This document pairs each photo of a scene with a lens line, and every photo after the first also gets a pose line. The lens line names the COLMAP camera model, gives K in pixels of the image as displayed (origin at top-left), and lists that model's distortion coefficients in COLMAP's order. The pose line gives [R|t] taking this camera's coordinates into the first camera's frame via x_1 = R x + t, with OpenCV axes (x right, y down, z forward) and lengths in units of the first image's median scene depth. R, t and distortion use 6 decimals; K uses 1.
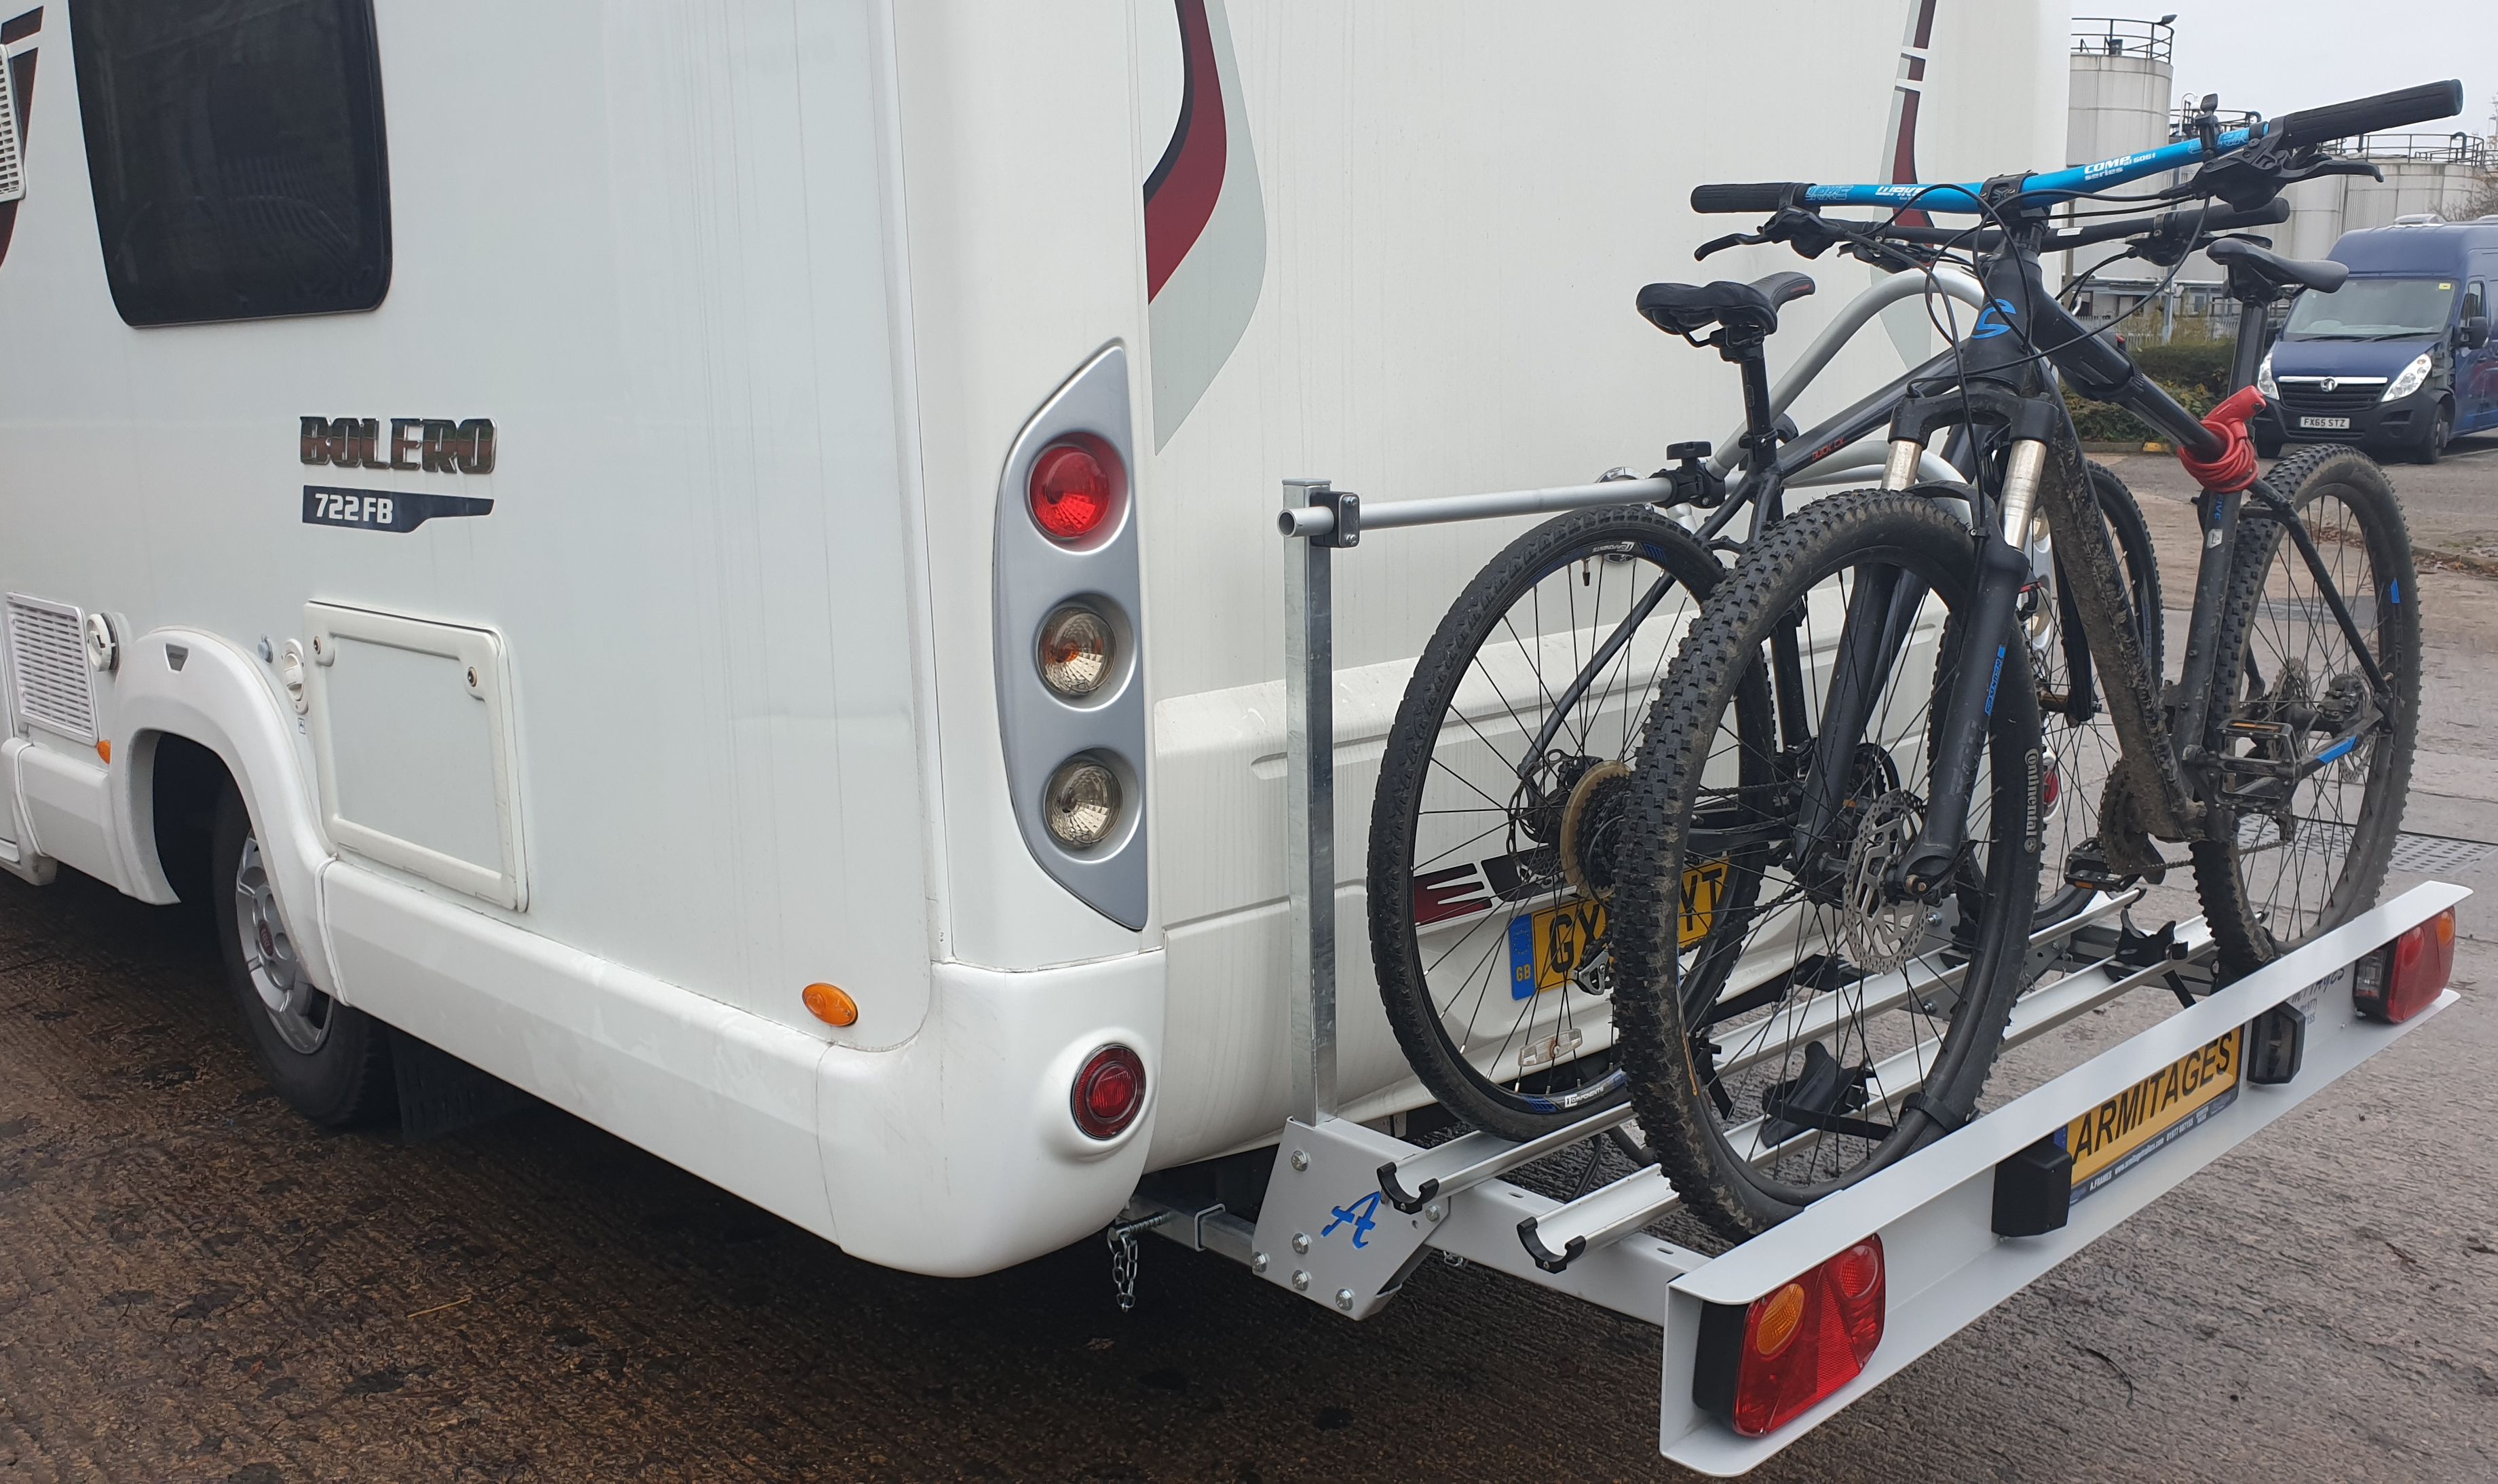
lens RADIAL K [[2212.1, 0, 1160.6], [0, 2212.1, 790.0], [0, 0, 1]] dist [-0.002322, 0.091665]
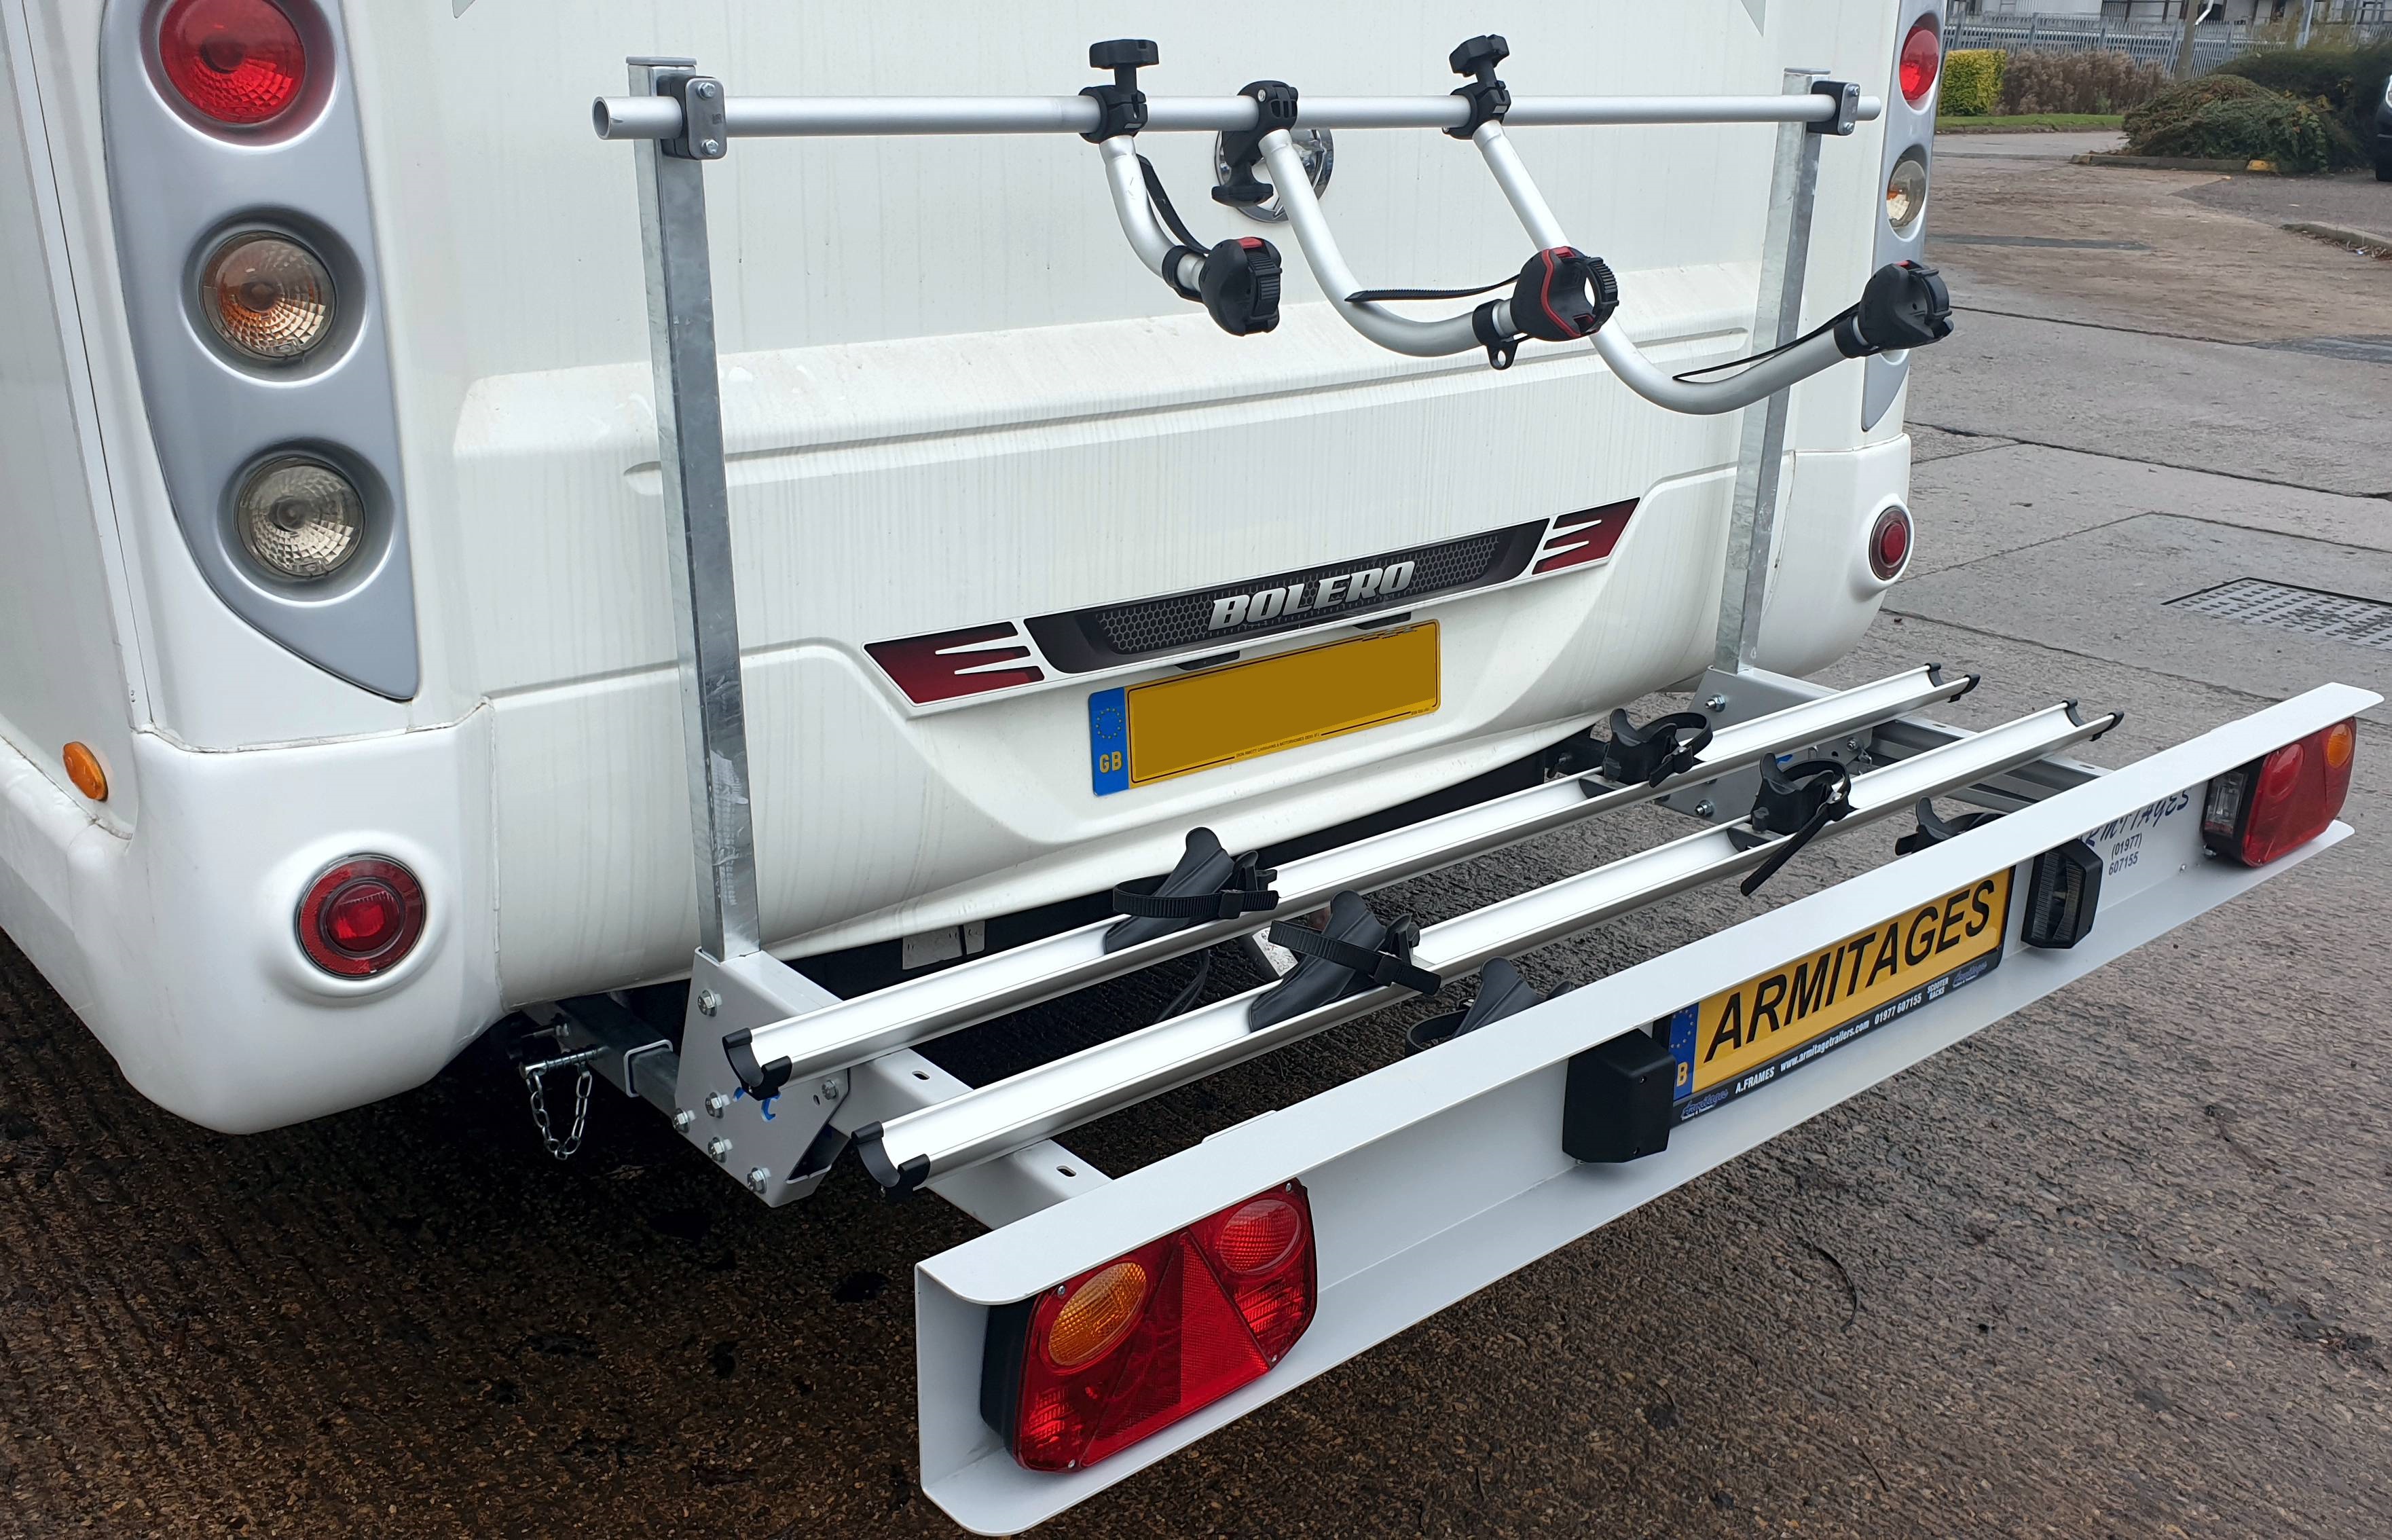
lens RADIAL K [[2150.6, 0, 1103.7], [0, 2150.6, 841.8], [0, 0, 1]] dist [0.095672, -0.094323]
pose [[0.997494, 0.041006, -0.057659, 0.220359], [-0.032035, 0.988365, 0.148691, -0.003323], [0.063086, -0.146471, 0.987201, 0.253933]]
